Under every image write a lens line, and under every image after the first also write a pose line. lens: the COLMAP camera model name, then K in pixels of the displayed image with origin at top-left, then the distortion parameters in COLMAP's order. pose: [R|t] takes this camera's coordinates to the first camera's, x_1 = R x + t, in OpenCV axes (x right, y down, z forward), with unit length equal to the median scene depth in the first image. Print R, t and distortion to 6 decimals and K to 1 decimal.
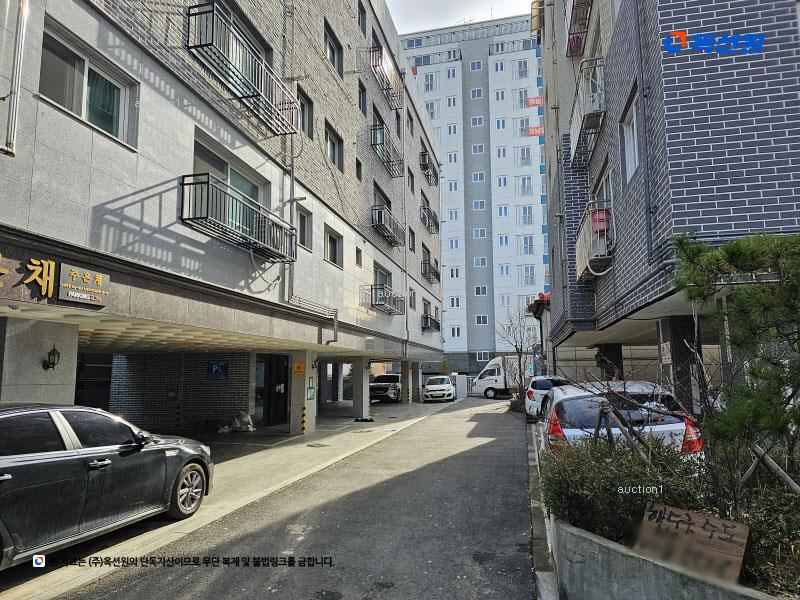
lens RADIAL K [[542.5, 0, 400.0], [0, 542.5, 300.0], [0, 0, 1]] dist [0.091346, -0.065235]
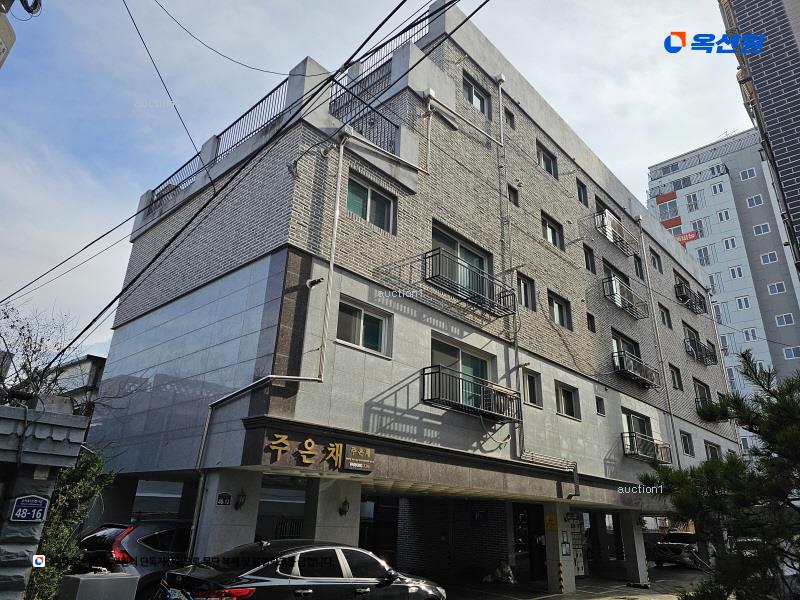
lens RADIAL K [[538.1, 0, 392.9], [0, 538.1, 282.7], [0, 0, 1]] dist [0.045499, -0.004280]
pose [[0.866970, -0.155558, -0.473460, 0.192371], [0.021722, 0.960929, -0.275941, -0.051020], [0.497886, 0.228948, 0.836476, -0.203466]]
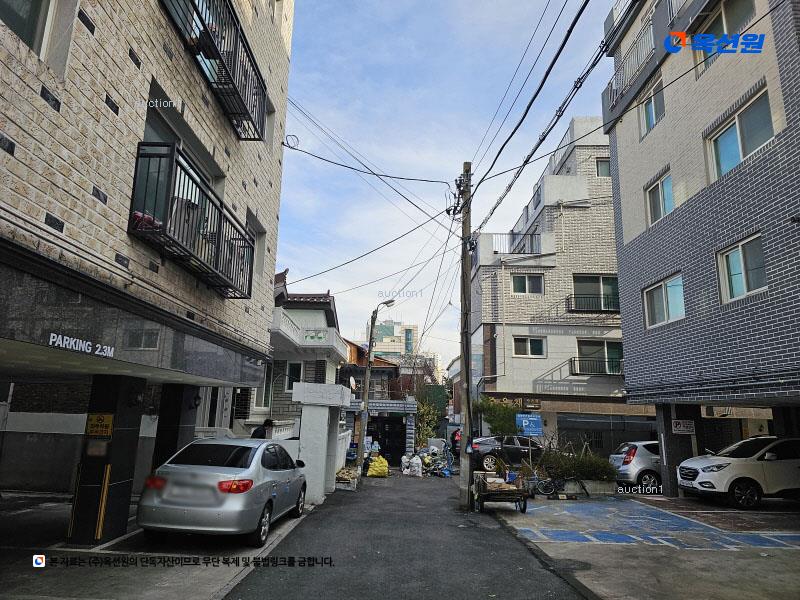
lens RADIAL K [[542.5, 0, 400.0], [0, 542.5, 300.0], [0, 0, 1]] dist [0.091346, -0.065235]
pose [[0.233474, -0.193522, -0.952911, 1.868754], [0.106544, 0.979186, -0.172754, -0.109370], [0.966508, -0.061193, 0.249233, -0.465240]]
